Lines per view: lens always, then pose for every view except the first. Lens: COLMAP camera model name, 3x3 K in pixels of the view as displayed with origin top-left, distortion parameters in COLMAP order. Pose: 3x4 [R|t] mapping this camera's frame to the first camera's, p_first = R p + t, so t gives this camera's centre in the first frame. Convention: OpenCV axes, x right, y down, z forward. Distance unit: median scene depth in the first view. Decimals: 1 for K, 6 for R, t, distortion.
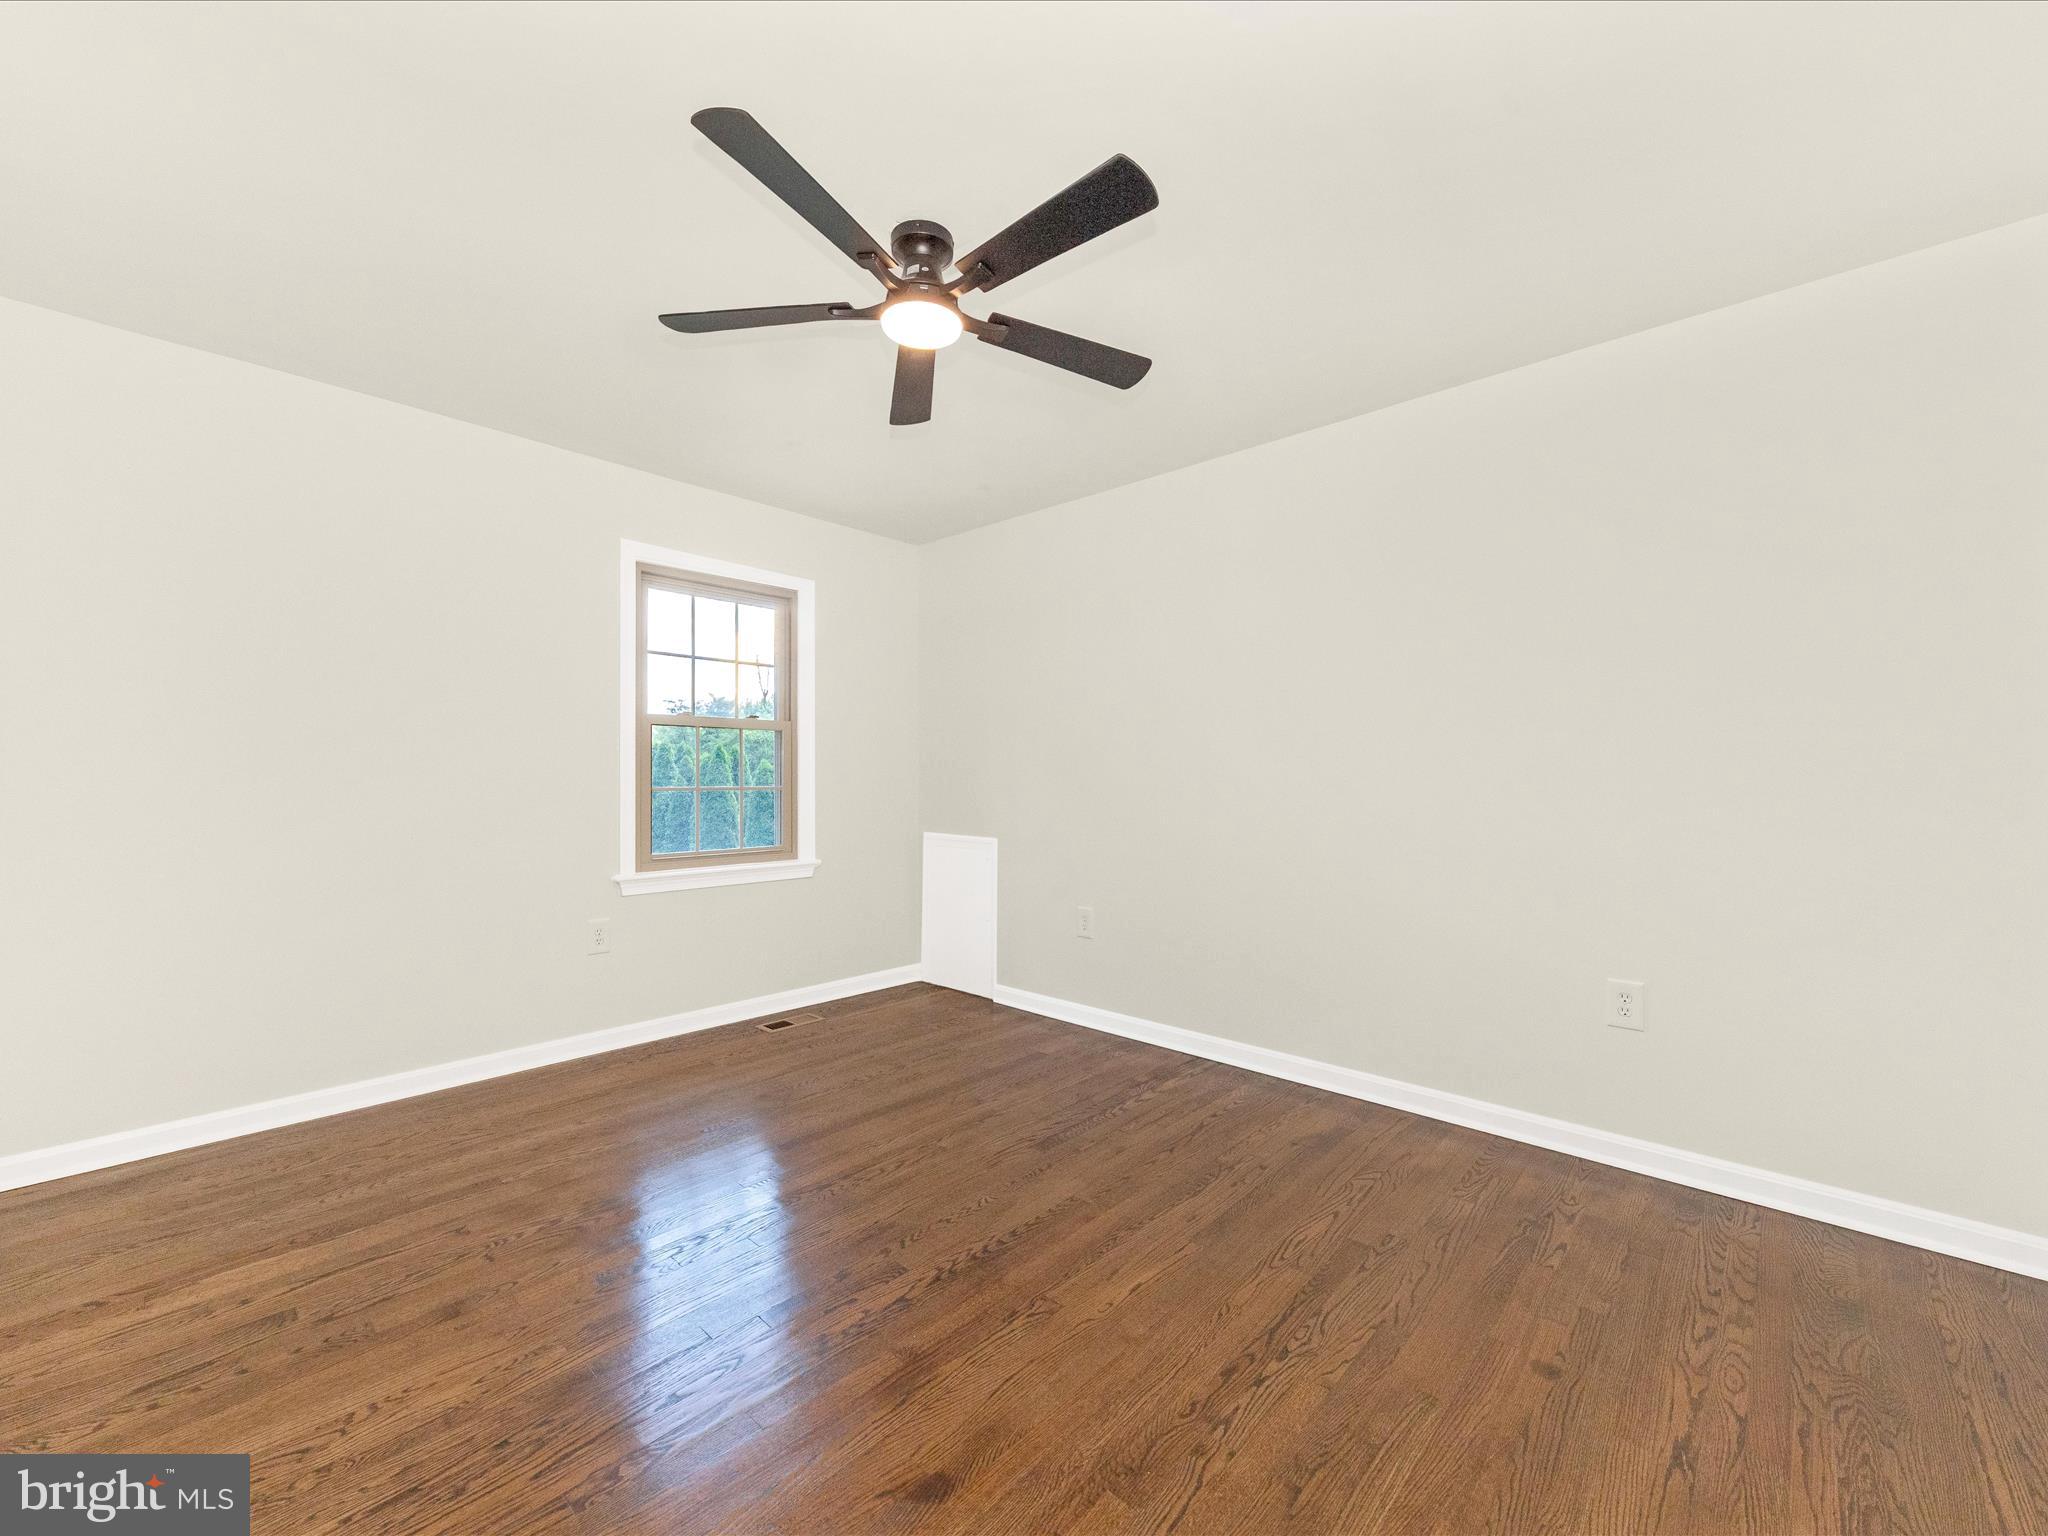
lens RADIAL K [[844.3, 0, 1024.8], [0, 844.3, 774.6], [0, 0, 1]] dist [0.010983, -0.000453]
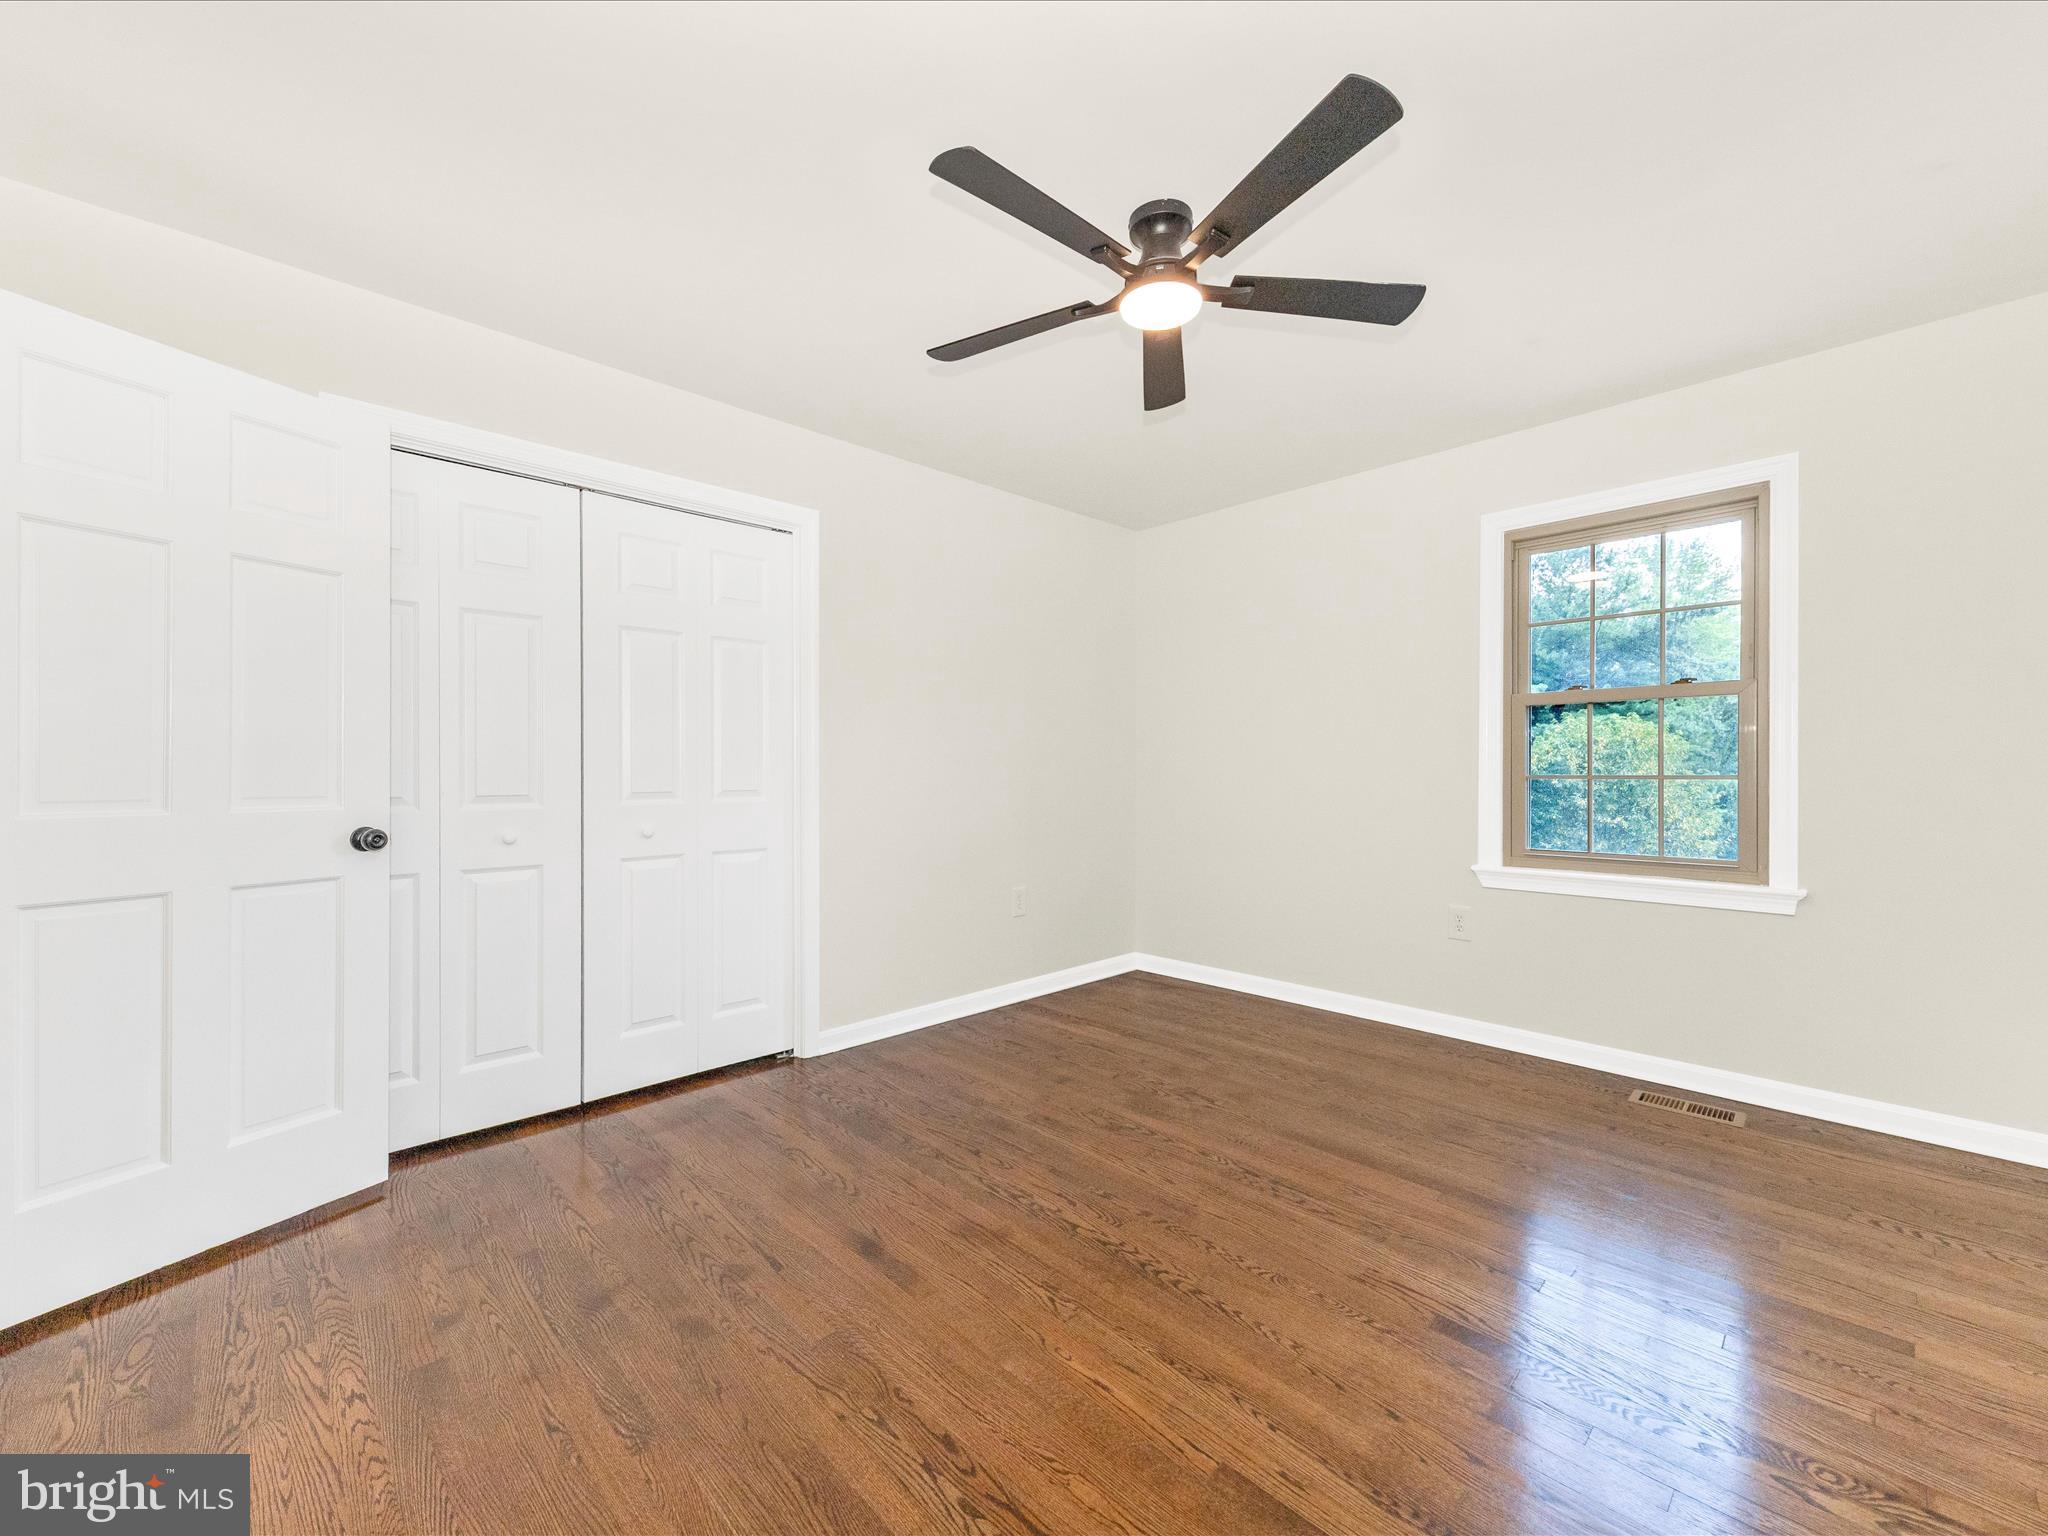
lens RADIAL K [[844.3, 0, 1021.1], [0, 844.3, 772.3], [0, 0, 1]] dist [0.010983, -0.000453]
pose [[-0.083852, -0.002680, -0.996475, 0.768063], [0.009792, 0.999946, -0.003513, 0.014969], [0.996430, -0.010052, -0.083822, 0.804015]]
